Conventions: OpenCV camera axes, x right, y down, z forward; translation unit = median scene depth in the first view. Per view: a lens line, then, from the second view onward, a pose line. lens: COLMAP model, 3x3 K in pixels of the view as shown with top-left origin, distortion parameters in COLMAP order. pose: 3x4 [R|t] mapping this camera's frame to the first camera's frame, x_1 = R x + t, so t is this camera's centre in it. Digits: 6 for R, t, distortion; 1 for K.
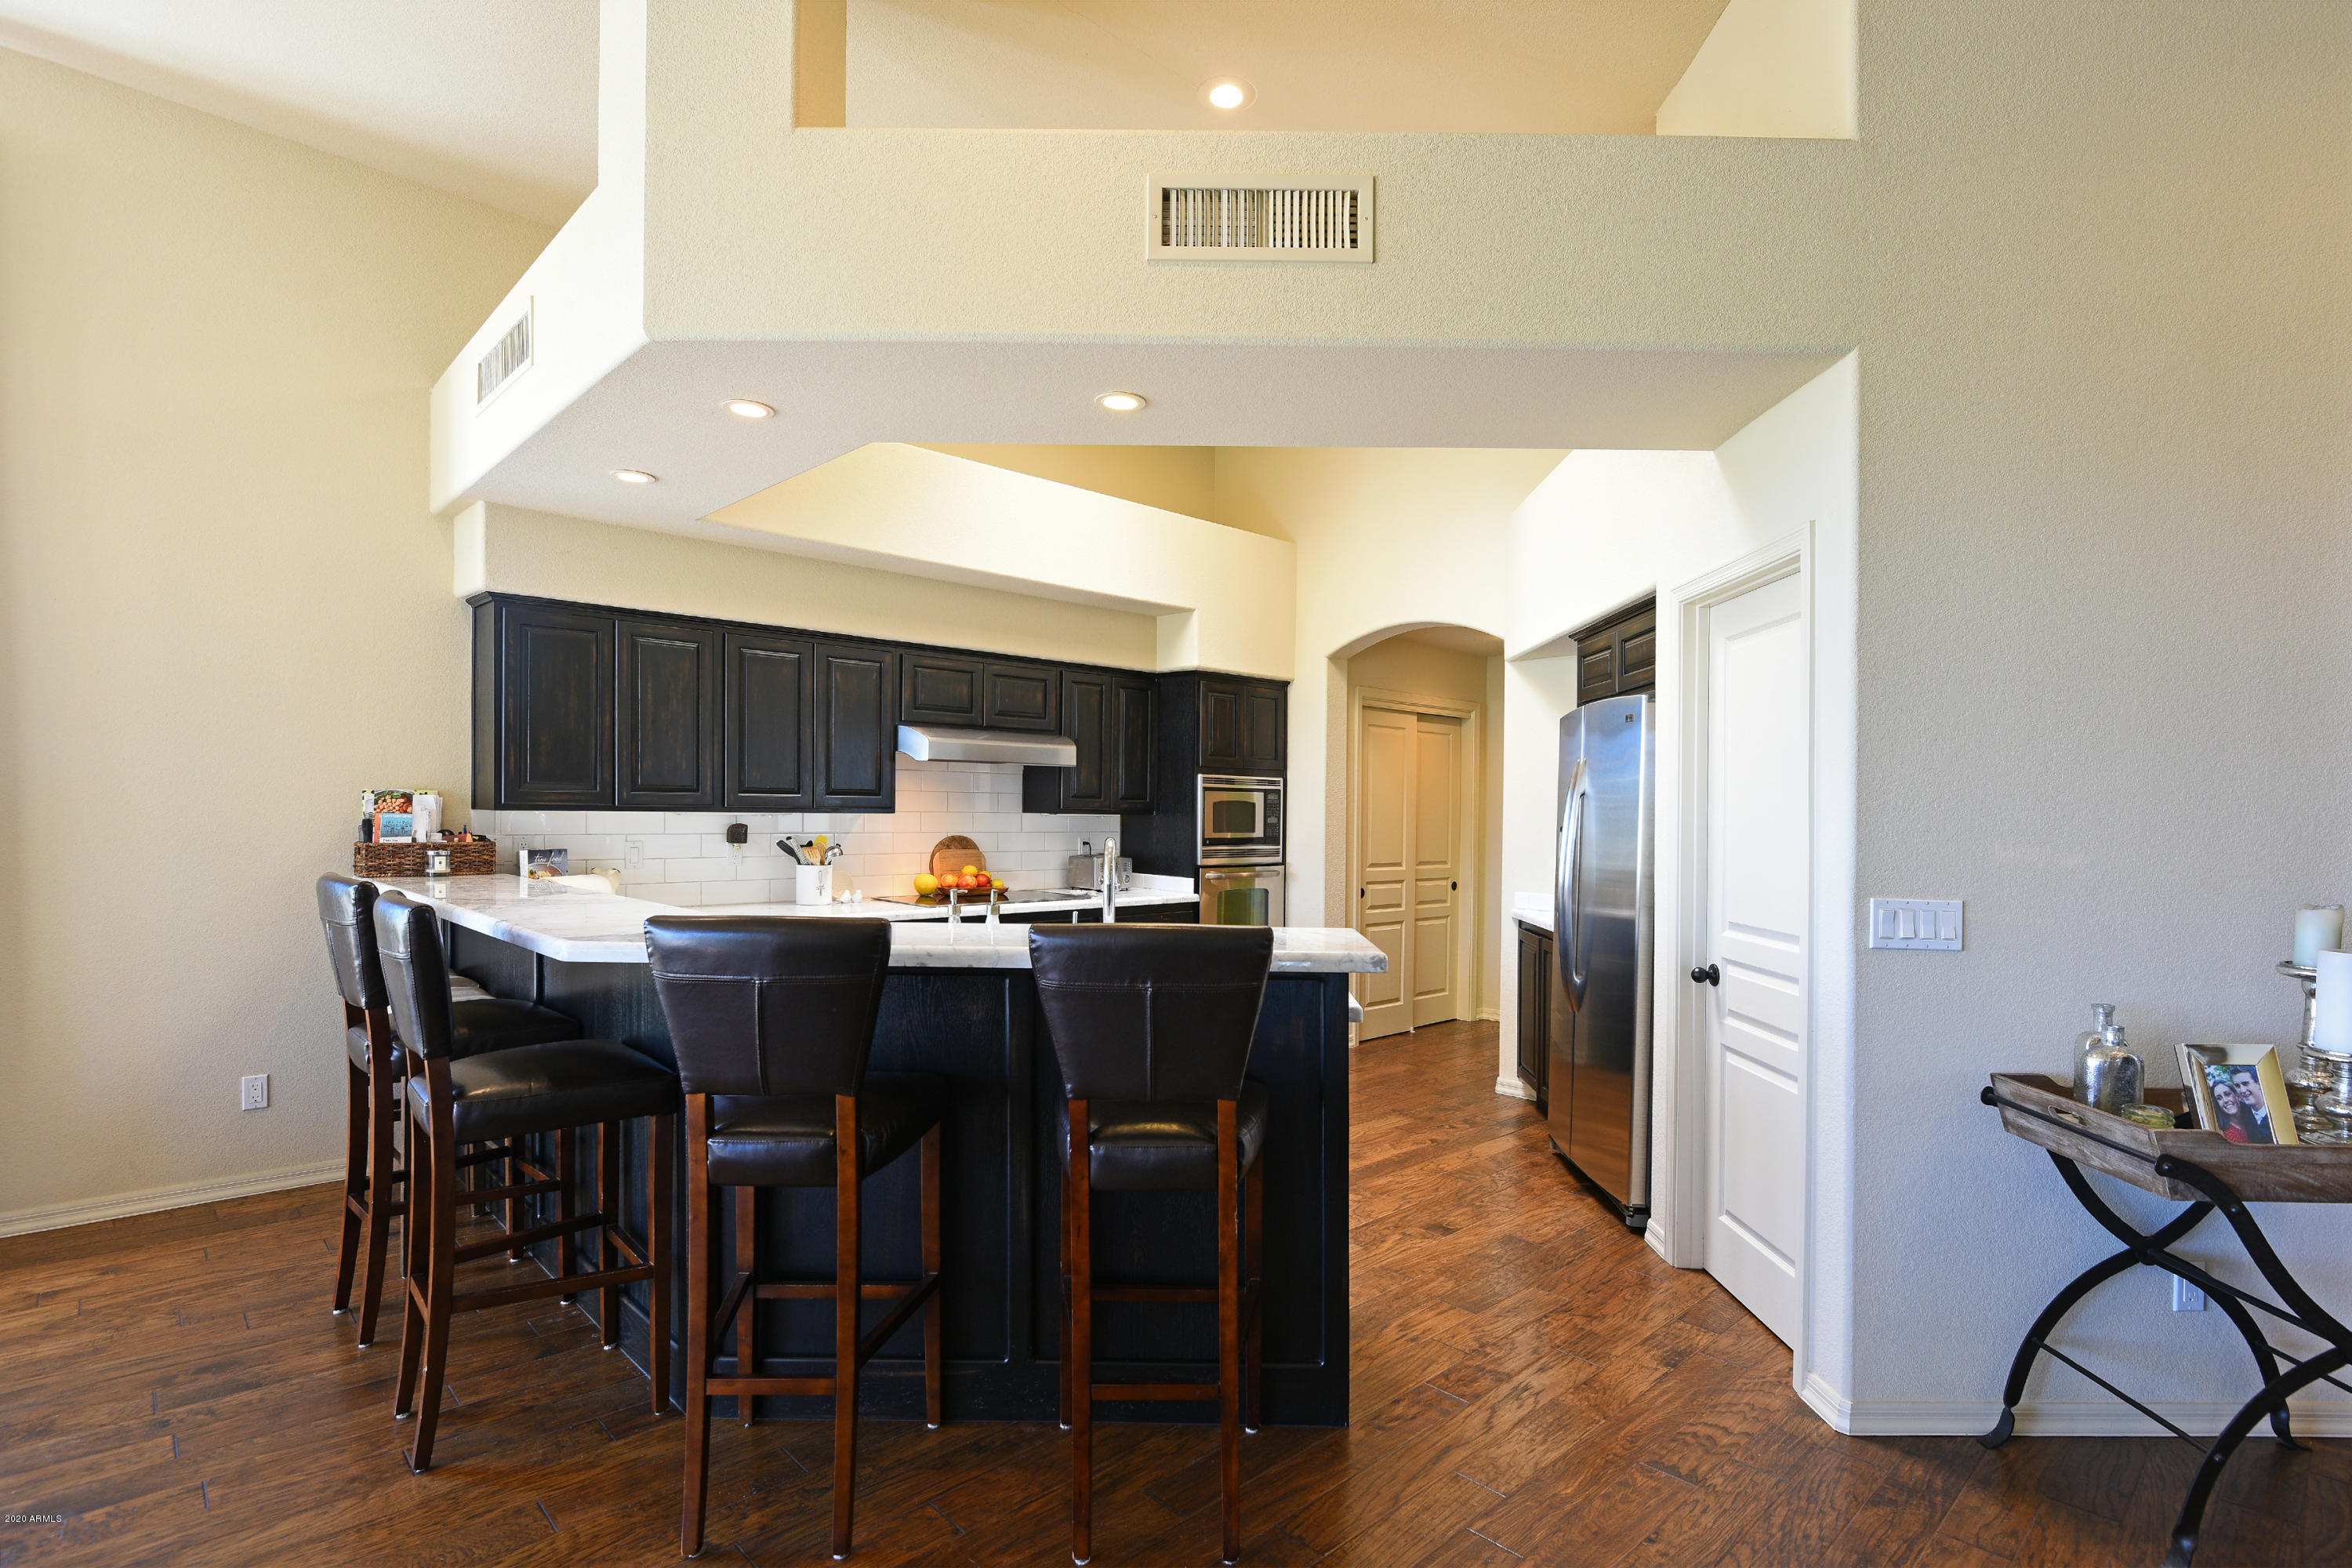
lens RADIAL K [[1102.8, 0, 1176.0], [0, 1102.8, 784.0], [0, 0, 1]] dist [-0.021695, -0.015673]
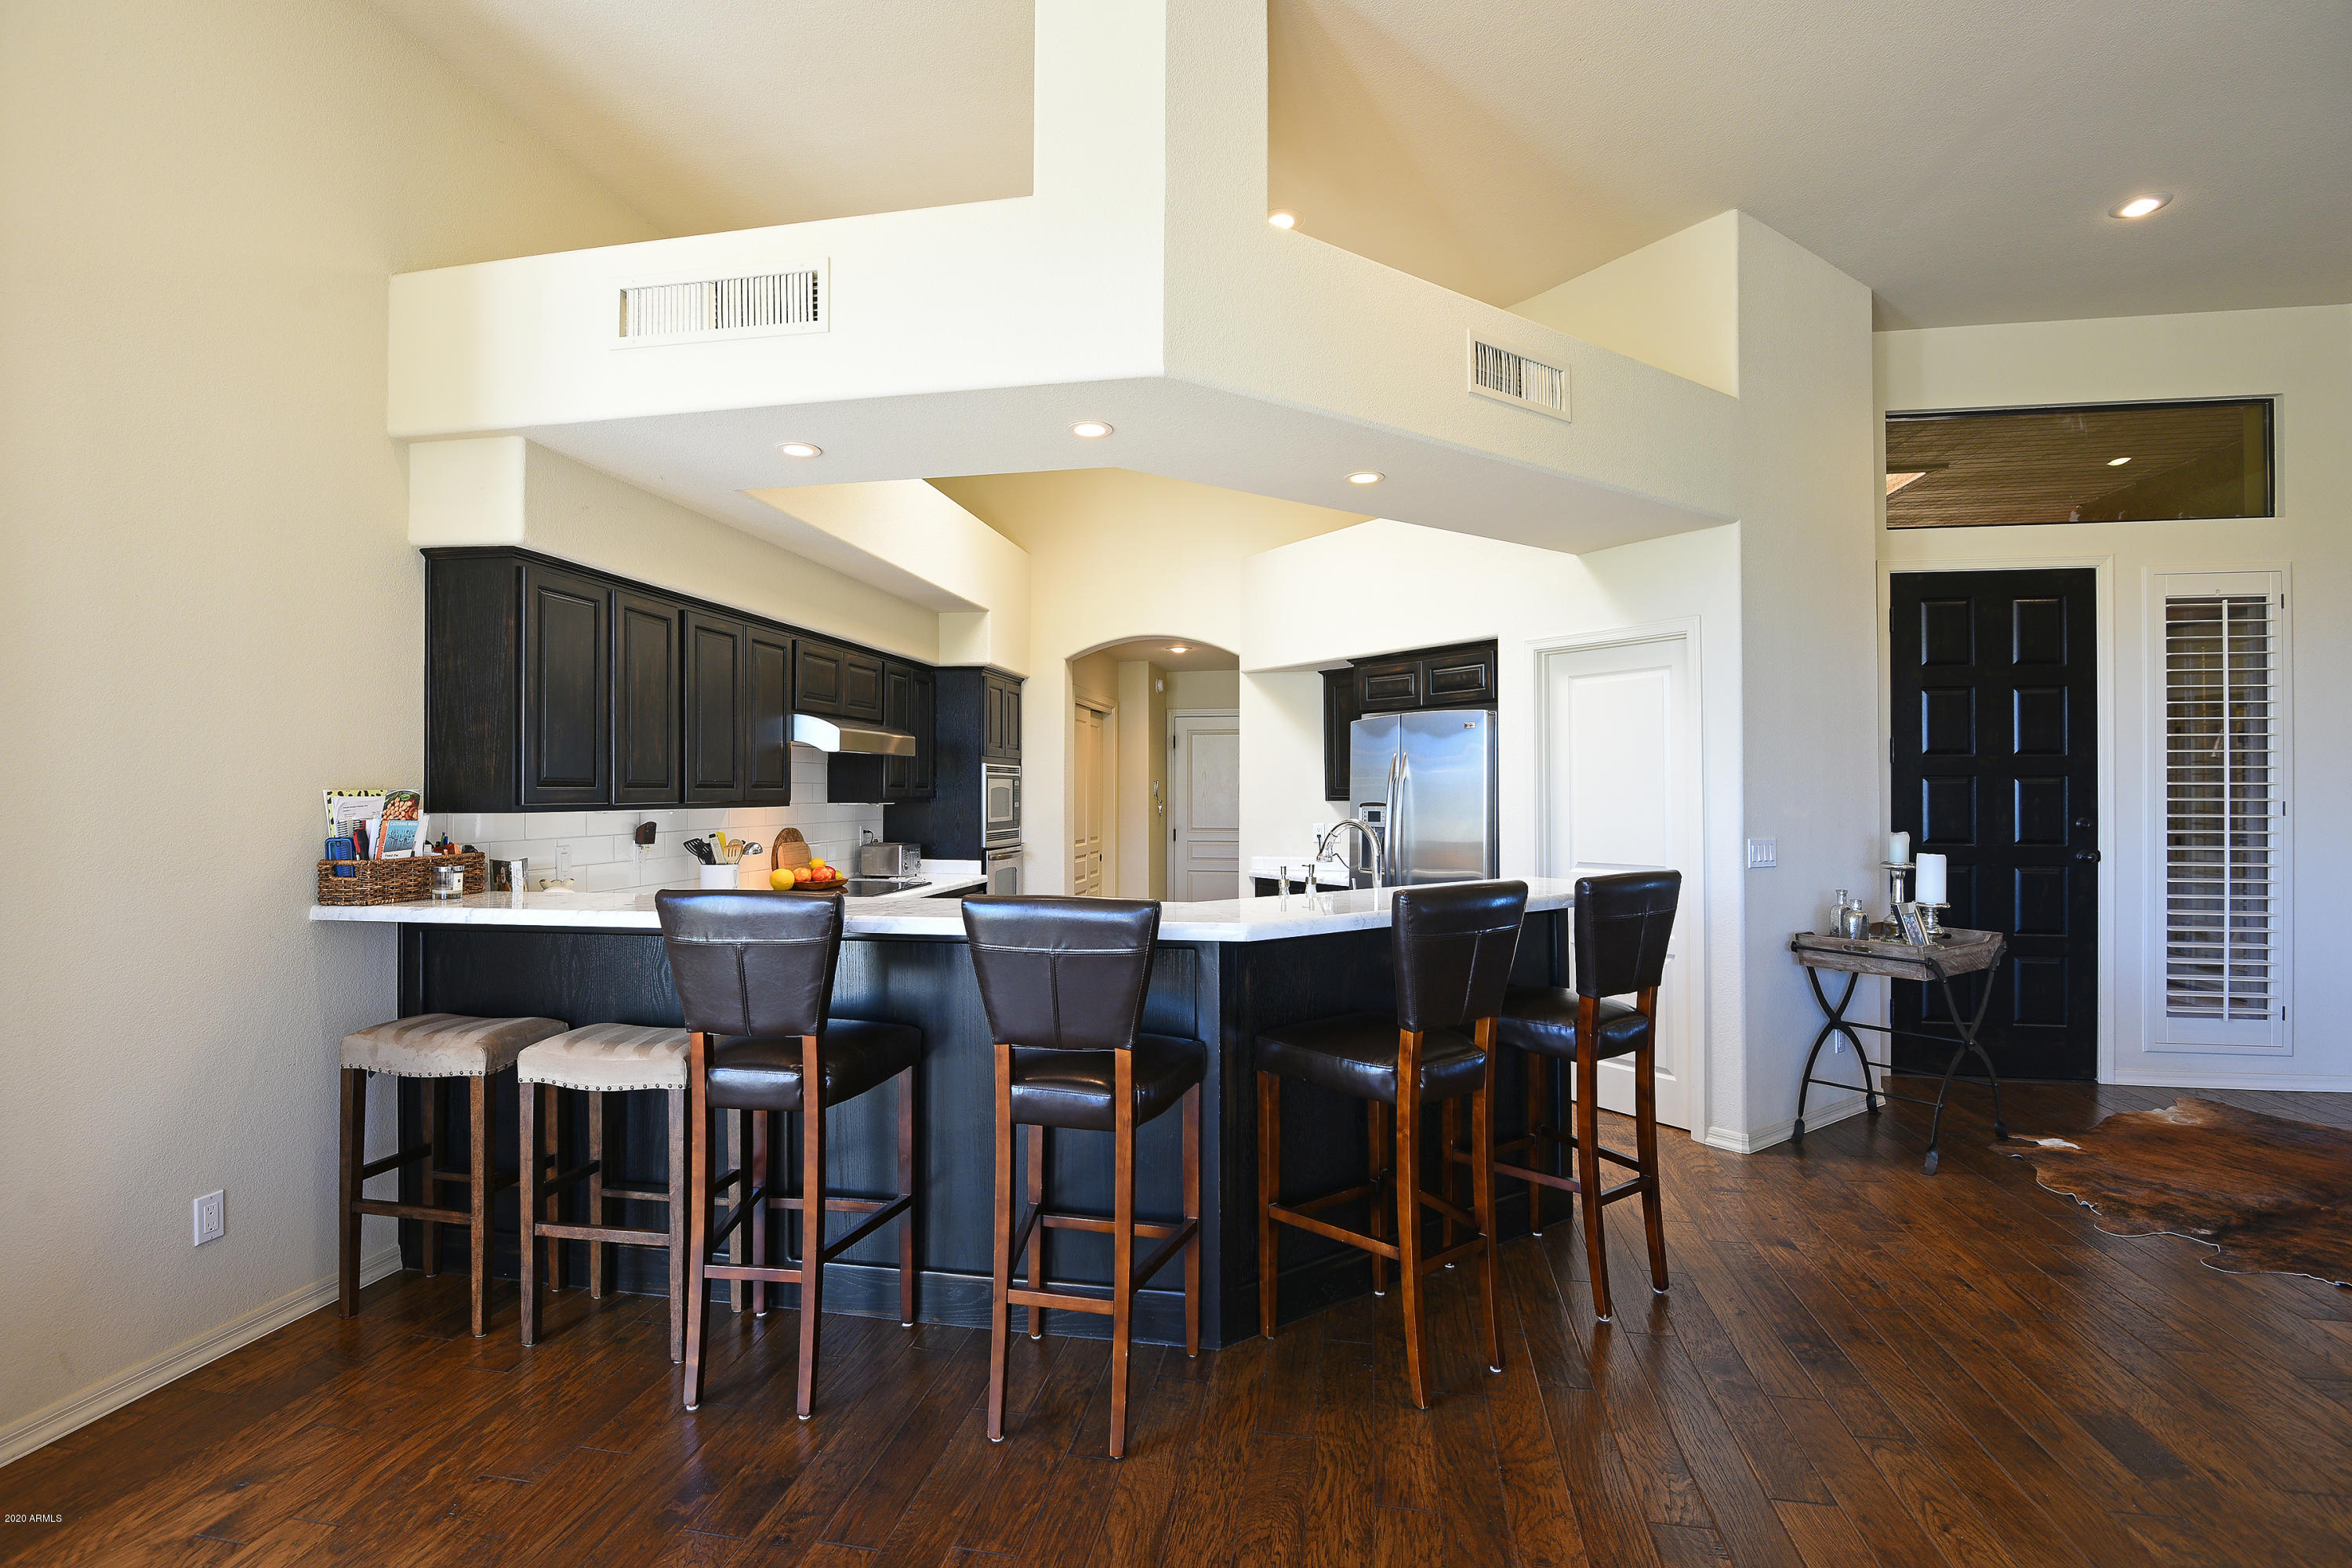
lens RADIAL K [[1064.6, 0, 1176.0], [0, 1064.6, 784.0], [0, 0, 1]] dist [-0.003423, -0.012786]
pose [[0.830746, -0.012076, 0.556521, -0.619518], [0.002422, 0.999834, 0.018082, -0.010617], [-0.556647, -0.013674, 0.830637, 0.055723]]
